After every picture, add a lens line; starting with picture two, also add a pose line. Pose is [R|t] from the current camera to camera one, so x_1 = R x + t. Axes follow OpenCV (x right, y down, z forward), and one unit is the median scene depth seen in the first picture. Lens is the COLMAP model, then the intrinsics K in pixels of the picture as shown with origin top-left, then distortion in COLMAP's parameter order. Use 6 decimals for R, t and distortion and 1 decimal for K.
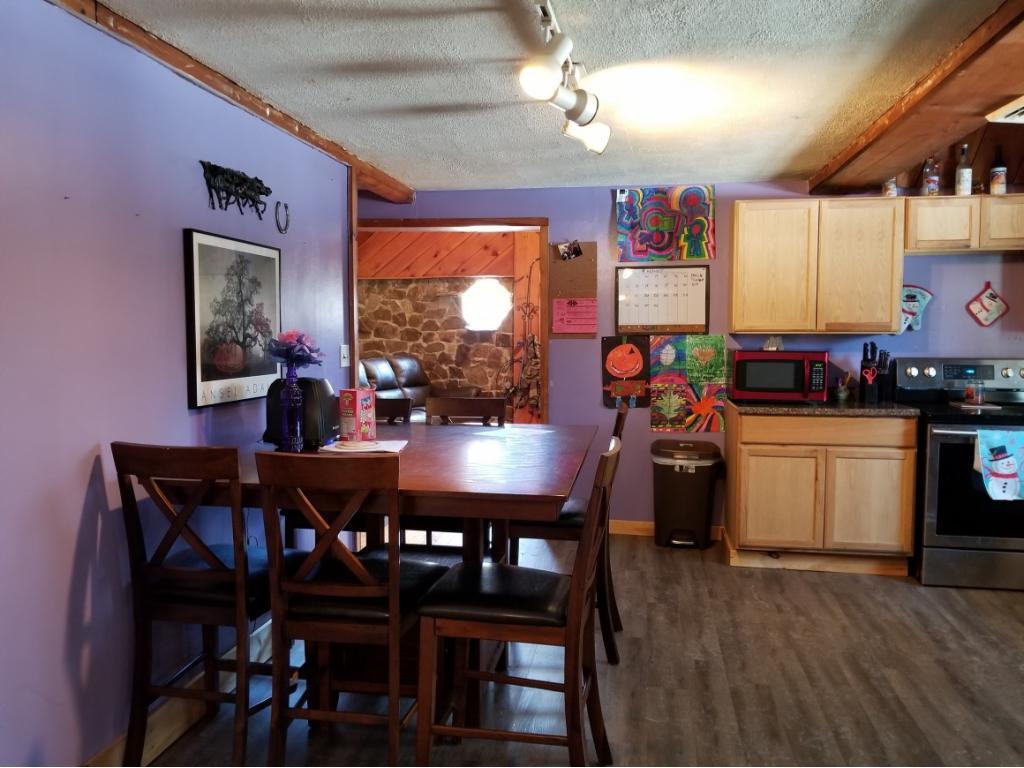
lens RADIAL K [[806.7, 0, 511.4], [0, 806.7, 383.8], [0, 0, 1]] dist [-0.004832, -0.003287]
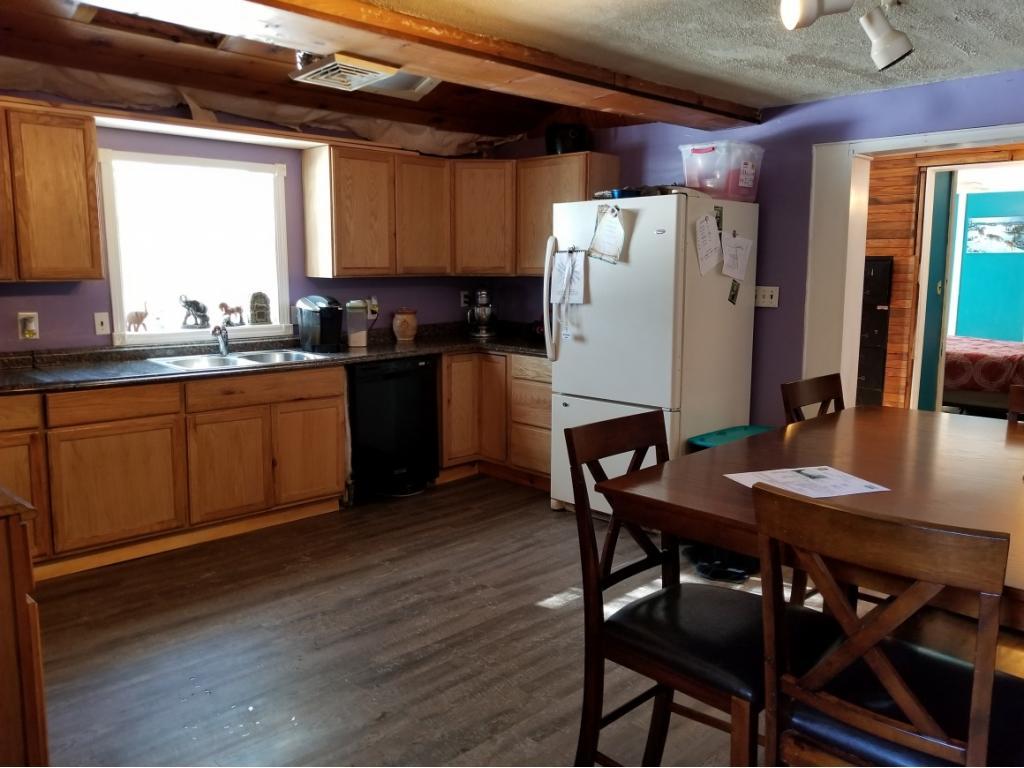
lens RADIAL K [[806.7, 0, 512.0], [0, 806.7, 380.5], [0, 0, 1]] dist [-0.004832, -0.003287]
pose [[-0.815034, -0.079247, 0.573969, -0.106178], [0.039091, 0.980825, 0.190930, -0.085172], [-0.578094, 0.178052, -0.796307, 1.159558]]
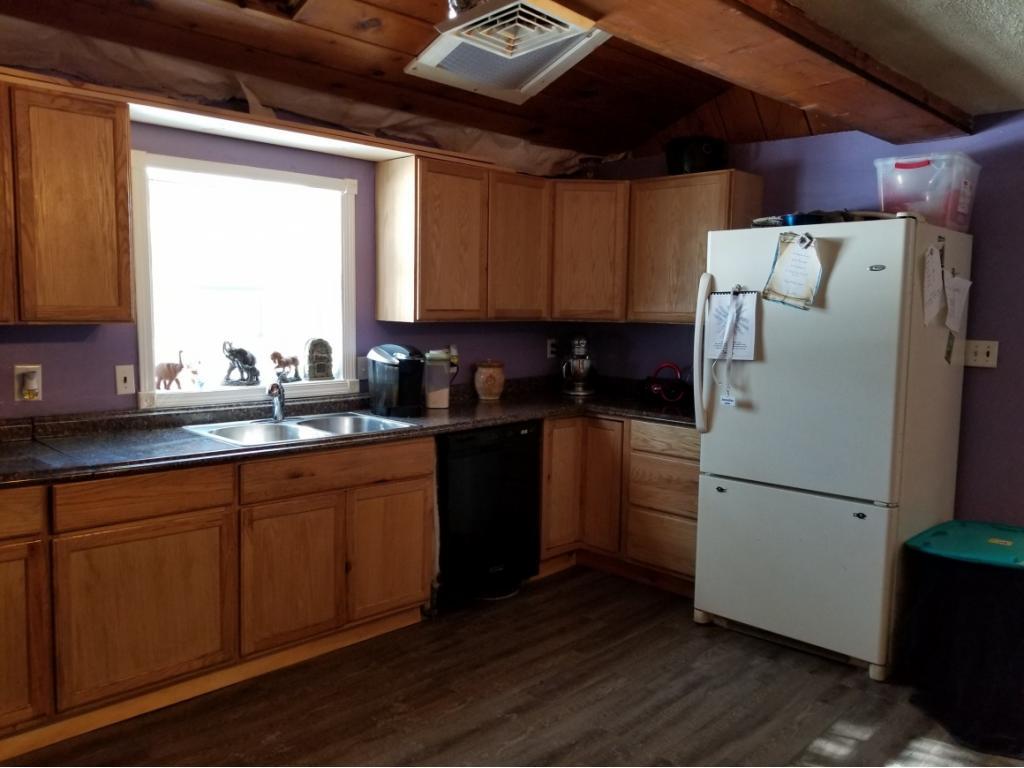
lens RADIAL K [[806.7, 0, 505.7], [0, 806.7, 388.3], [0, 0, 1]] dist [-0.004832, -0.003287]
pose [[-0.819355, -0.064559, 0.569640, 0.154007], [0.026667, 0.988271, 0.150361, -0.079805], [-0.572666, 0.138389, -0.808024, 1.056461]]
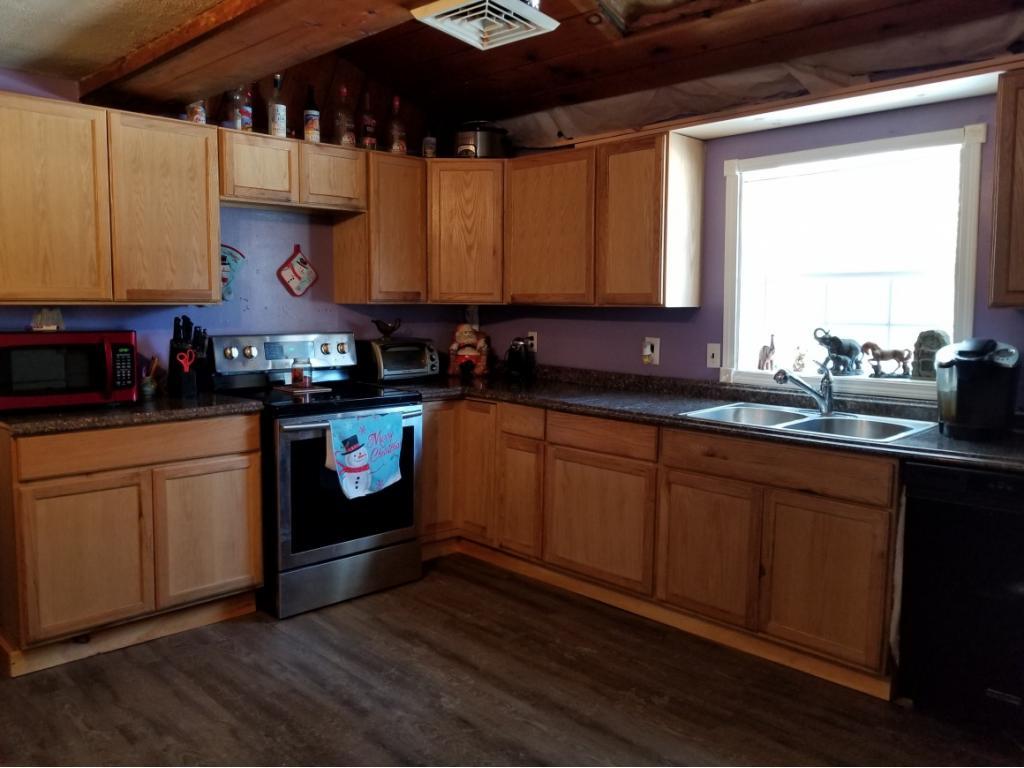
lens RADIAL K [[806.7, 0, 488.8], [0, 806.7, 379.4], [0, 0, 1]] dist [-0.004832, -0.003287]
pose [[0.596119, -0.073618, 0.799514, 0.010819], [0.048940, 0.997268, 0.055336, -0.021755], [-0.801403, 0.006141, 0.598093, 0.342196]]
